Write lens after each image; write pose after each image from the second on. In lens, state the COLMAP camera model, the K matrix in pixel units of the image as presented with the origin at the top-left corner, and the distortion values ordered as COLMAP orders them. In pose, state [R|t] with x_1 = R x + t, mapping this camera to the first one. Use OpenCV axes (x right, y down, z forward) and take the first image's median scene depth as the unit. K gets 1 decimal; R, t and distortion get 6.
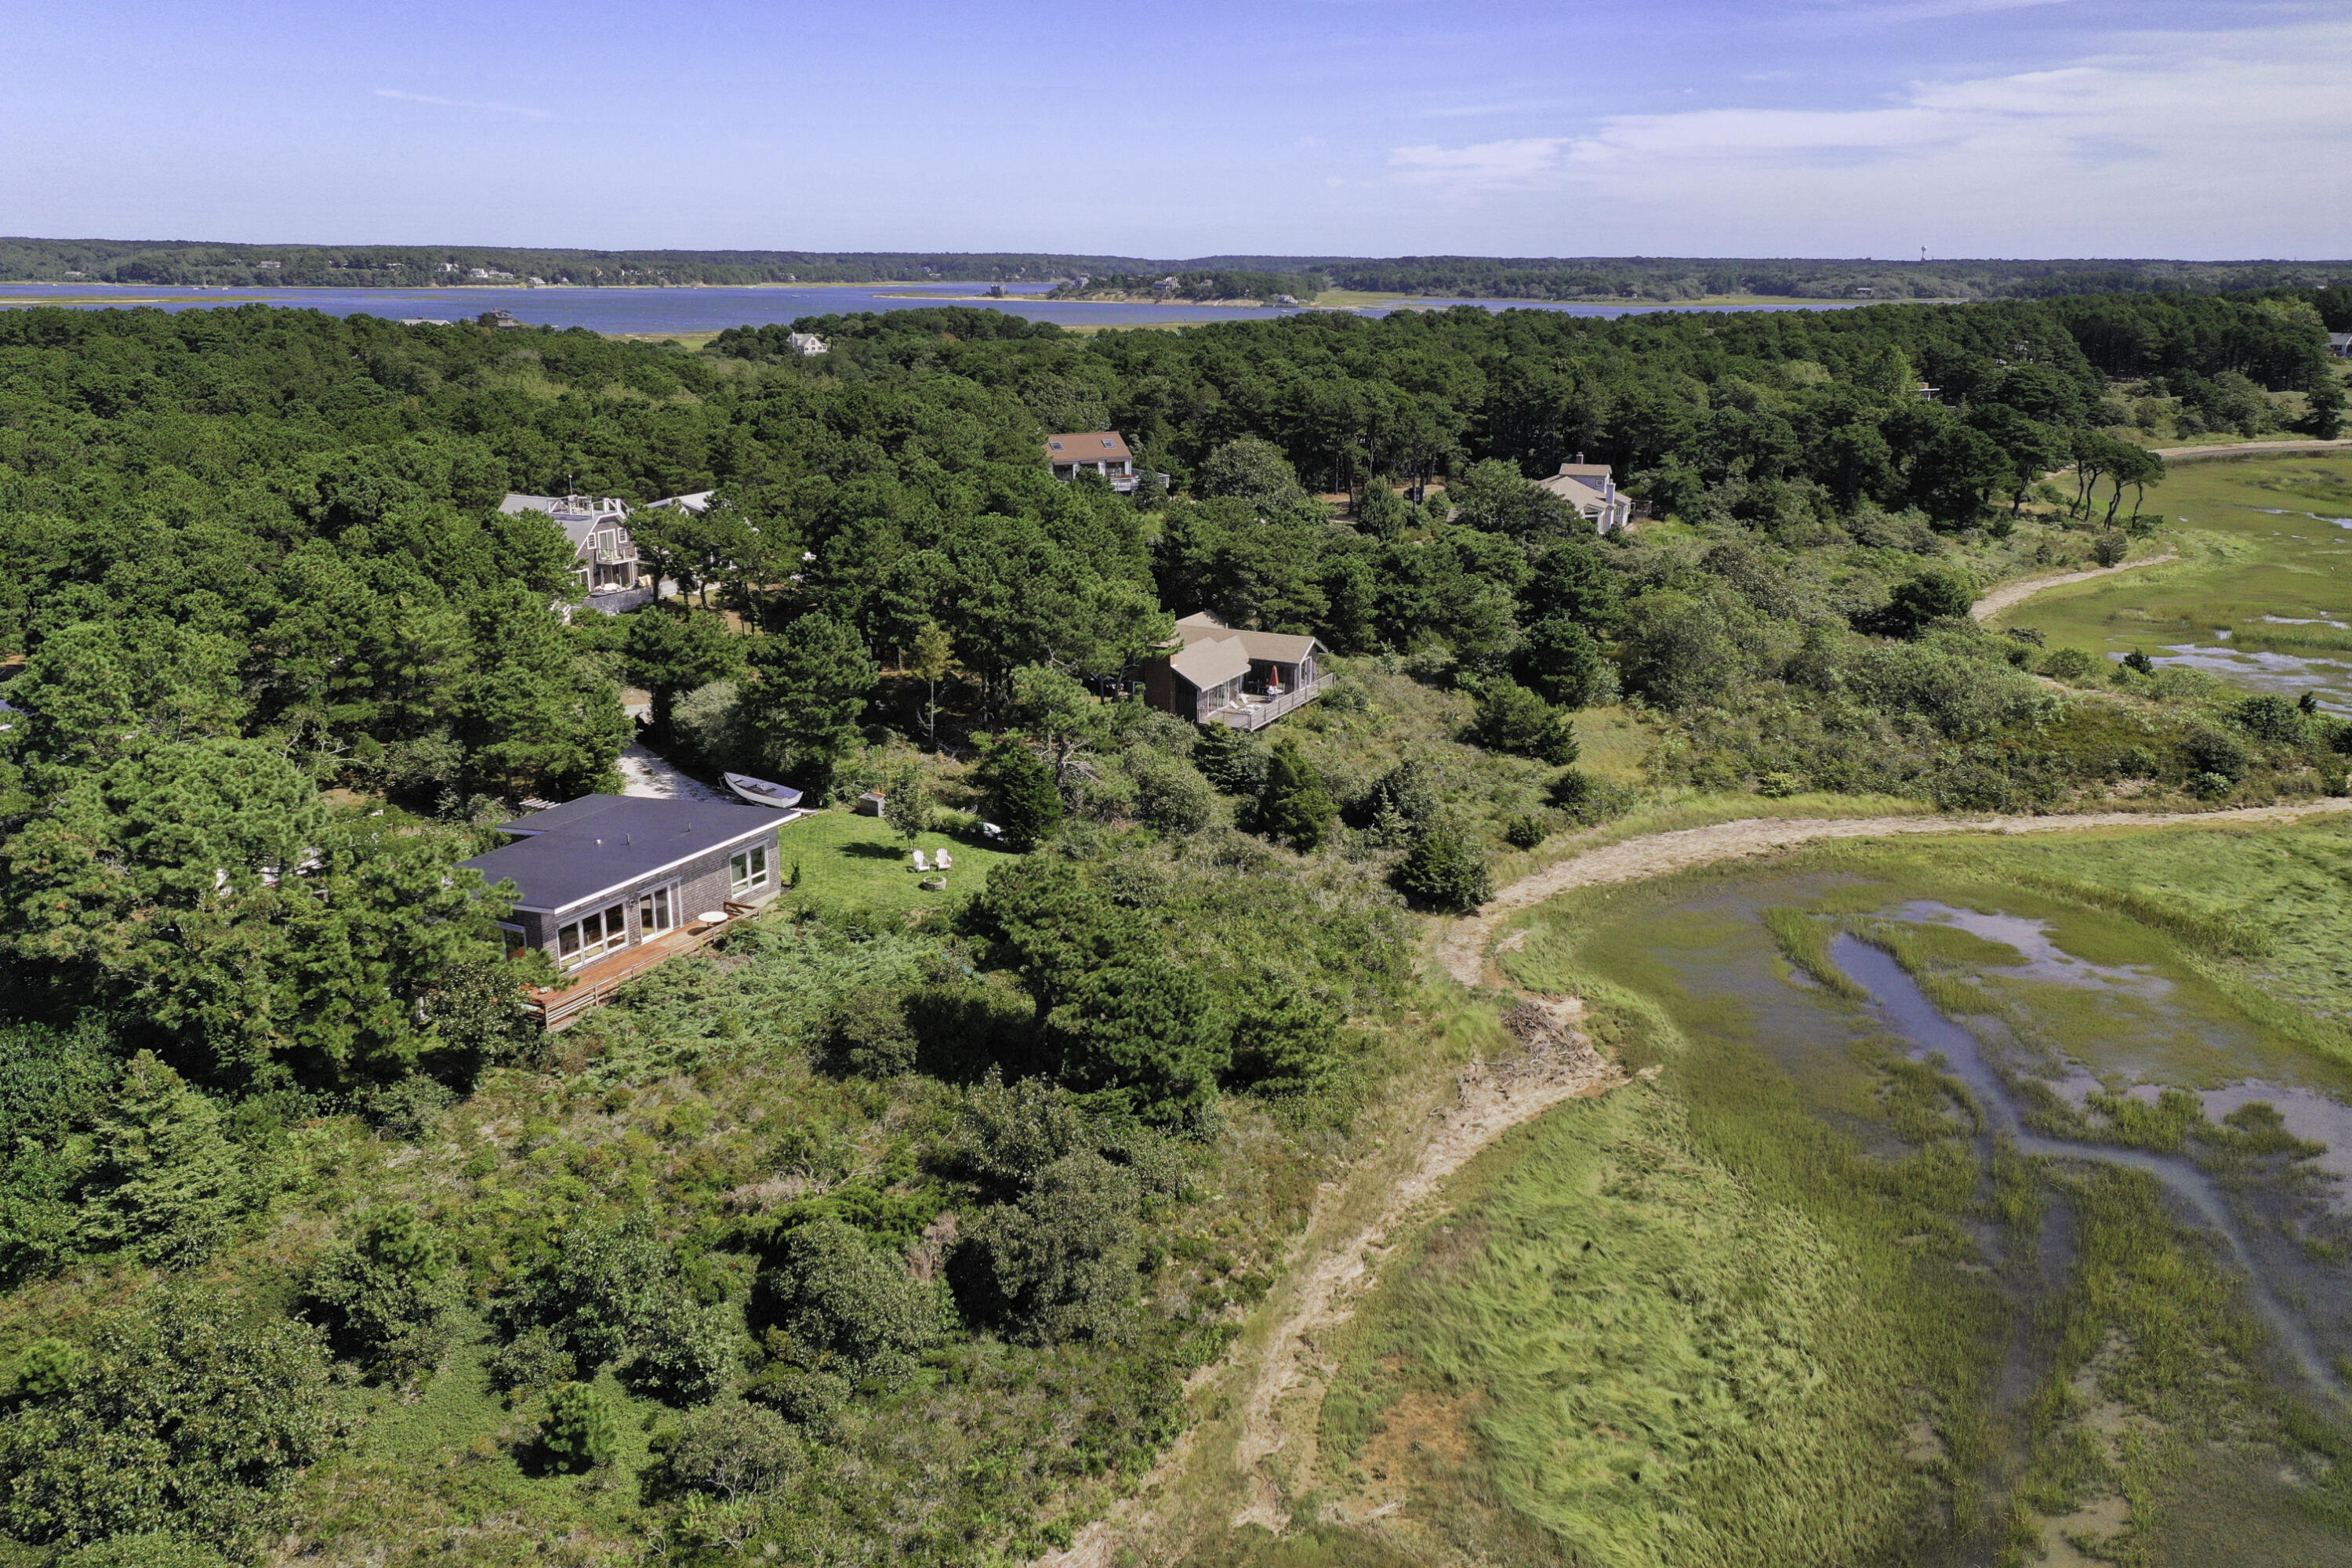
lens RADIAL K [[1877.2, 0, 1176.1], [0, 1877.2, 837.9], [0, 0, 1]] dist [0.018933, 0.008955]
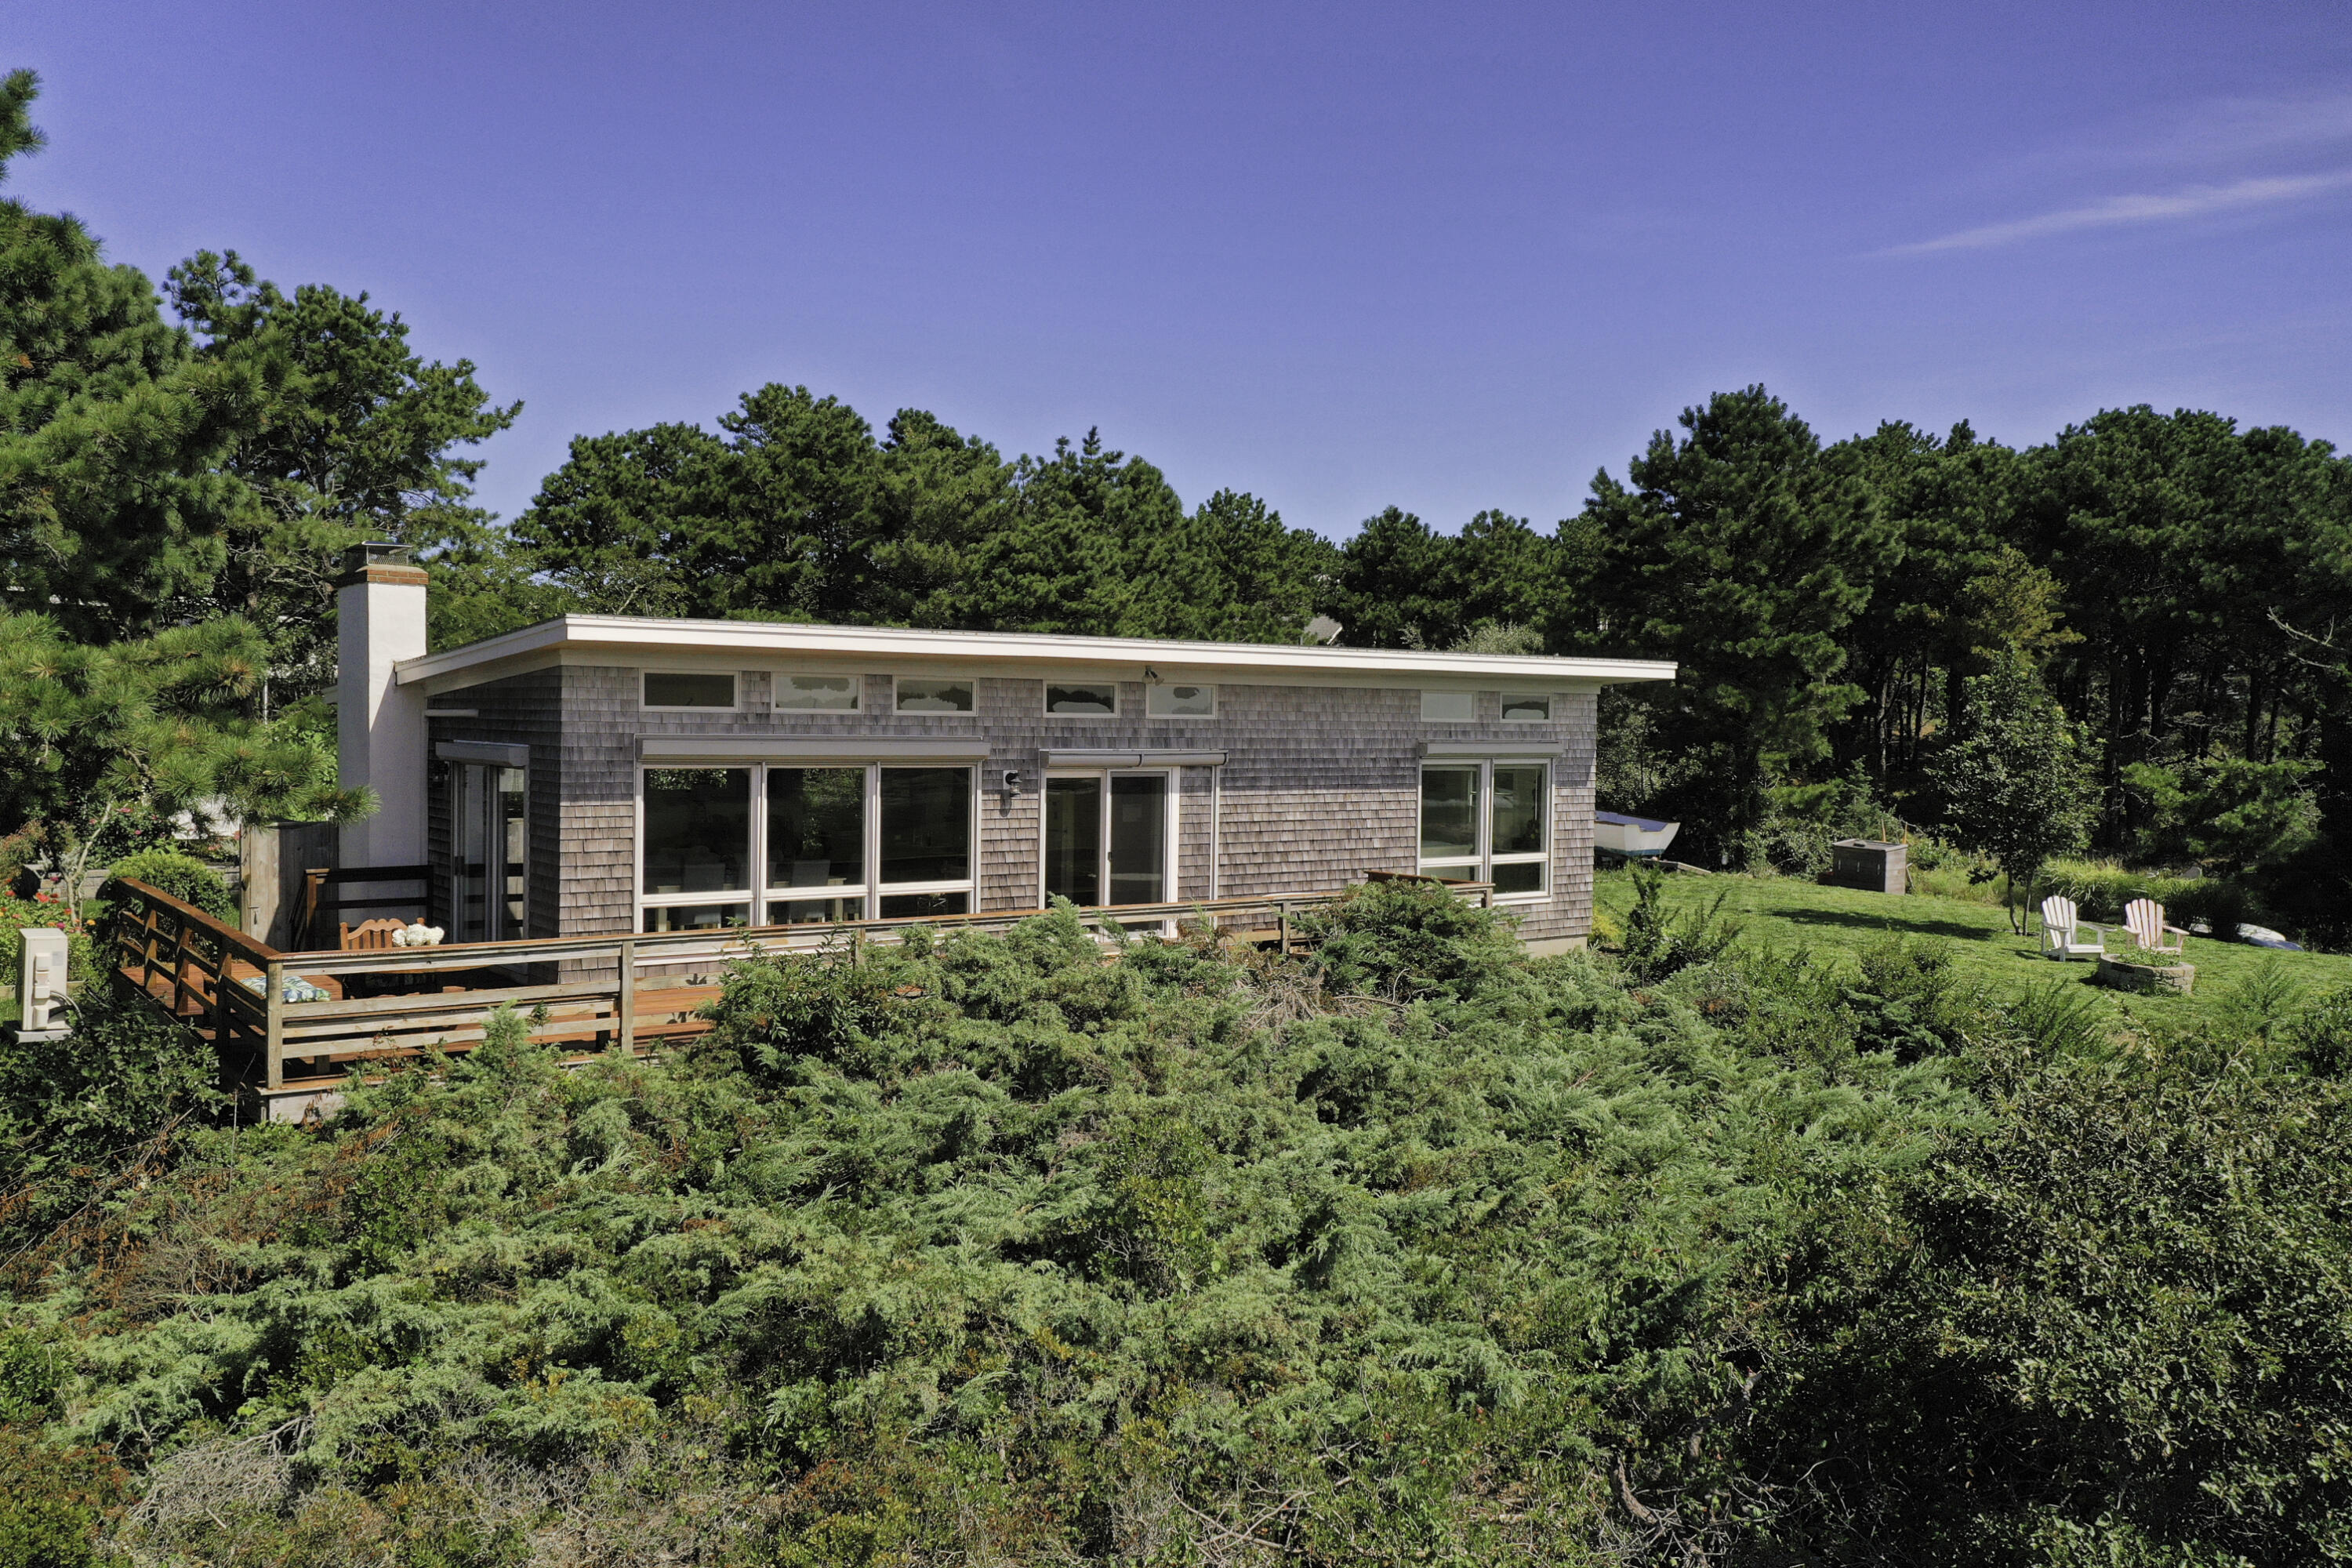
lens RADIAL K [[1877.2, 0, 1176.1], [0, 1877.2, 837.9], [0, 0, 1]] dist [0.018933, 0.008955]
pose [[0.895500, 0.024453, -0.444389, -0.121290], [-0.128598, 0.970116, -0.205759, 0.075050], [0.426078, 0.241405, 0.871884, 0.625966]]
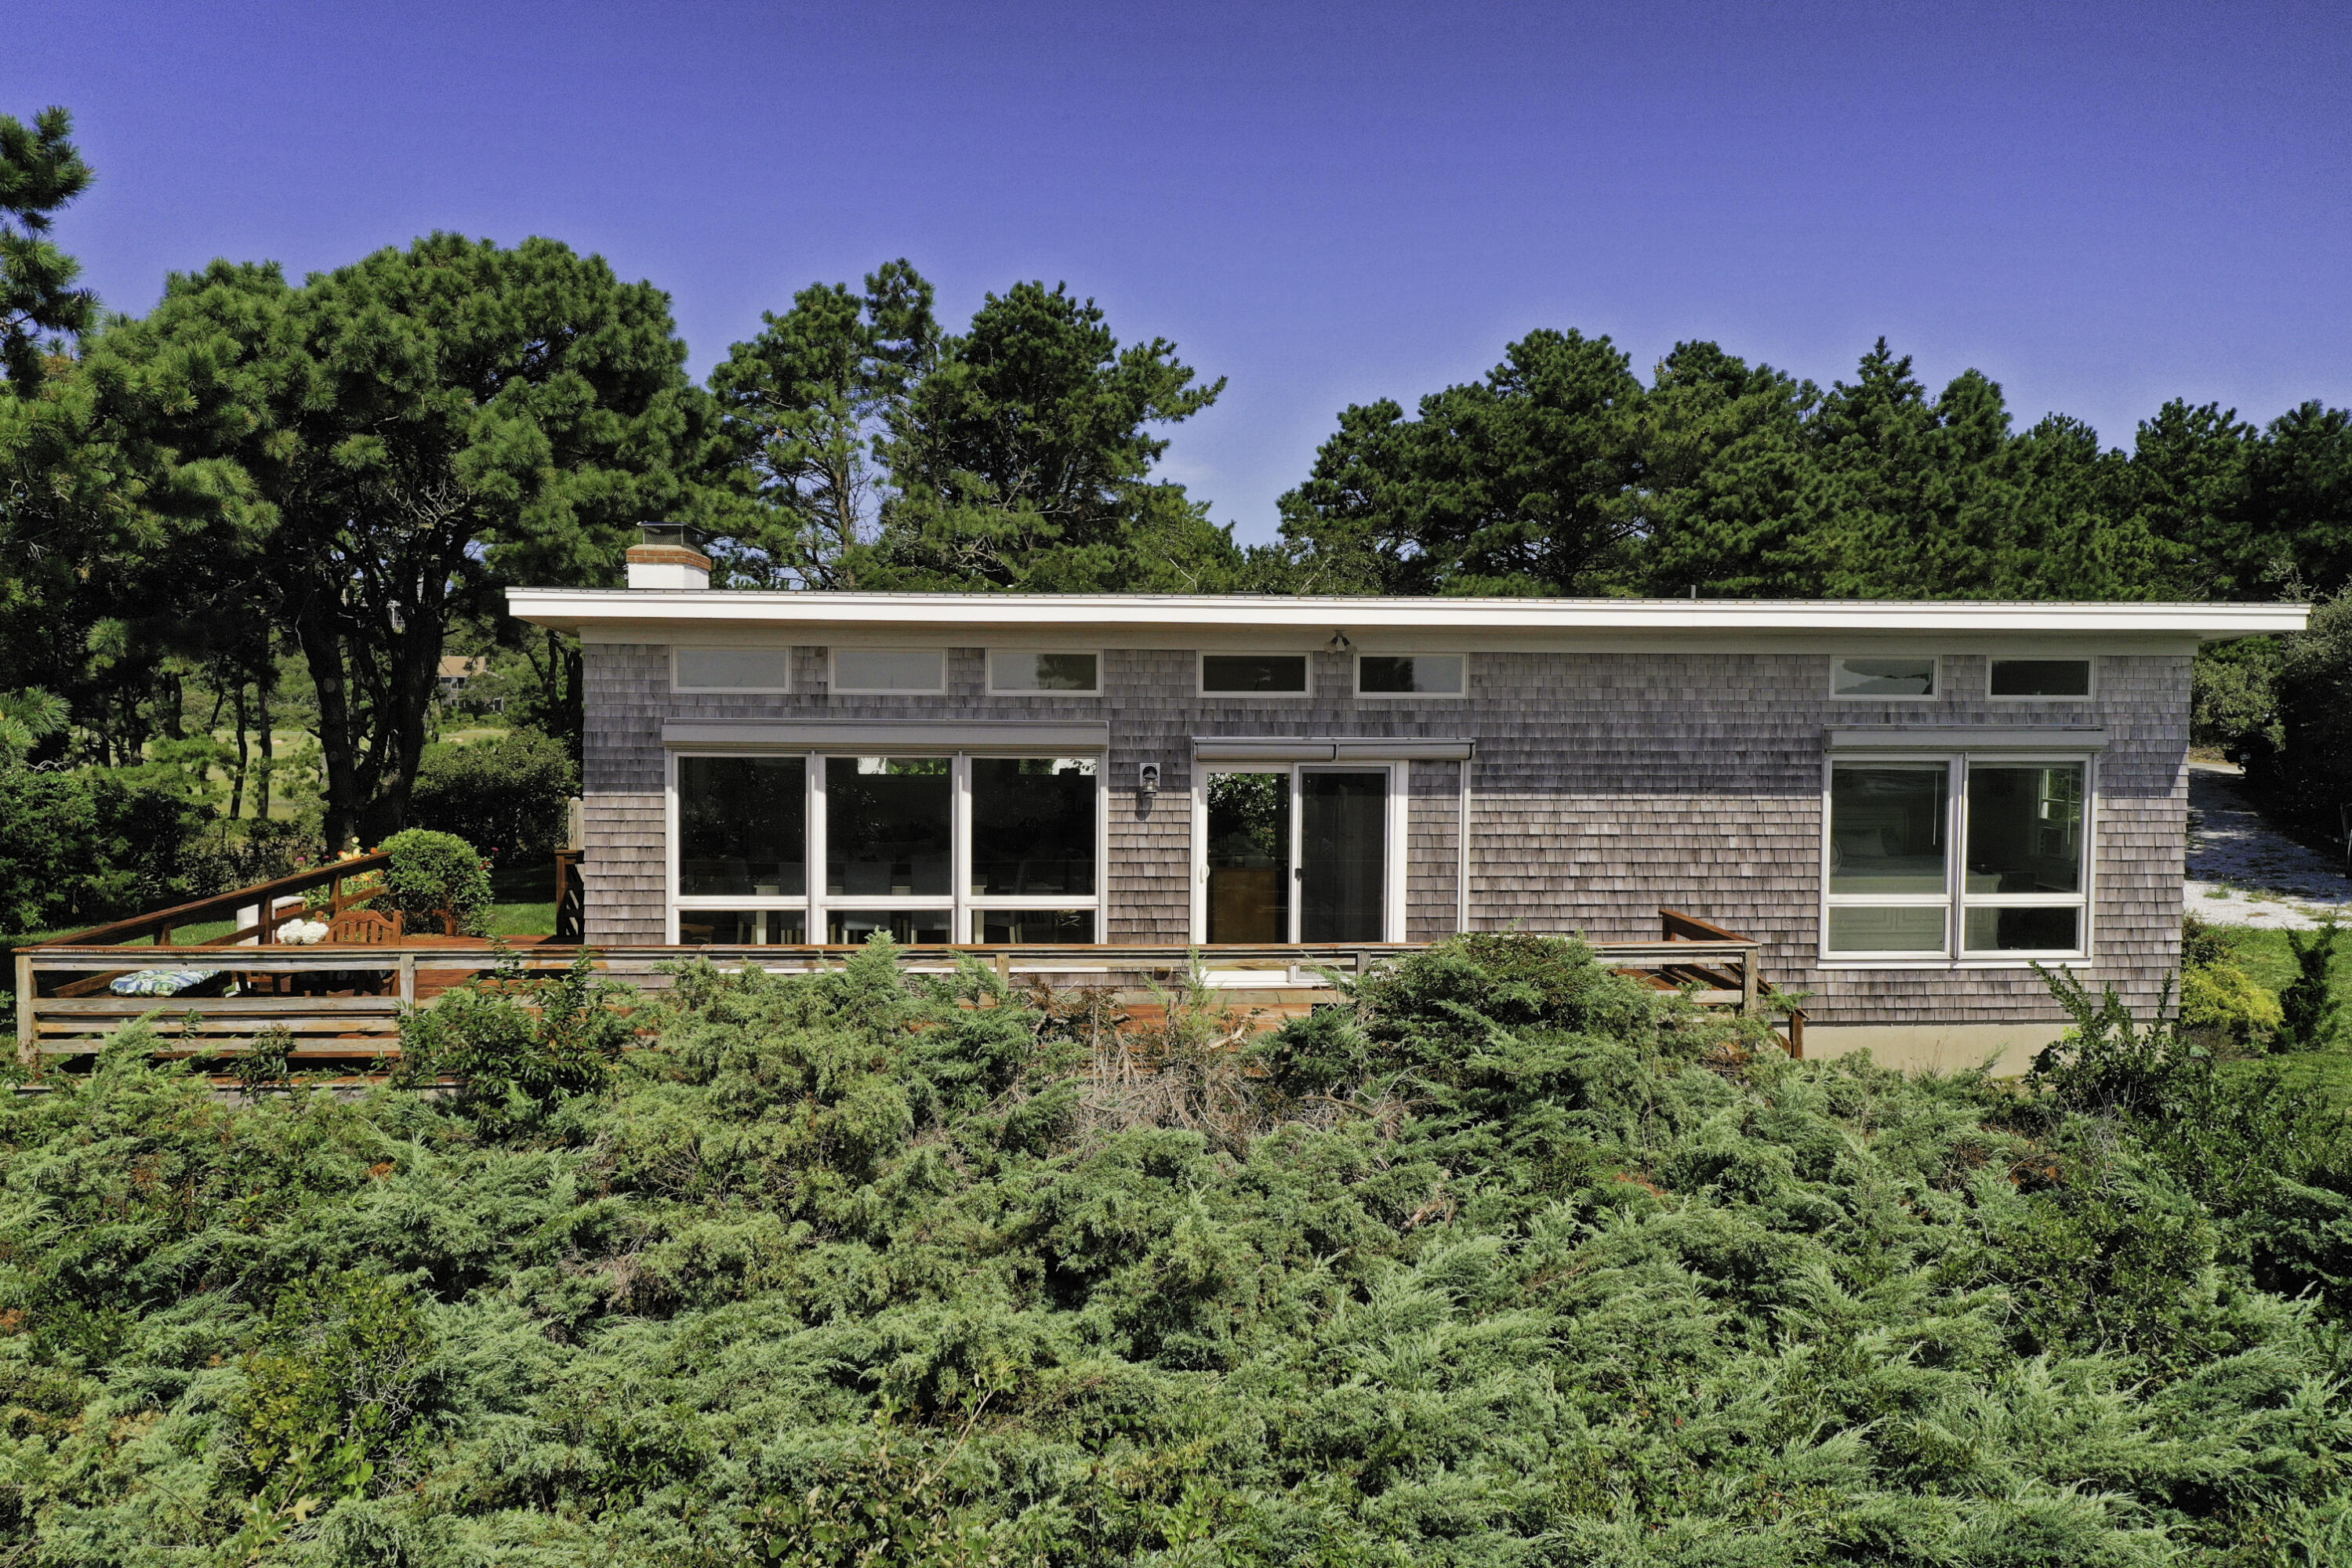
lens RADIAL K [[1877.2, 0, 1176.1], [0, 1877.2, 837.9], [0, 0, 1]] dist [0.018933, 0.008955]
pose [[0.514165, 0.059837, -0.855601, -0.084022], [-0.247851, 0.965370, -0.081429, 0.046604], [0.821099, 0.253930, 0.511191, 0.716368]]
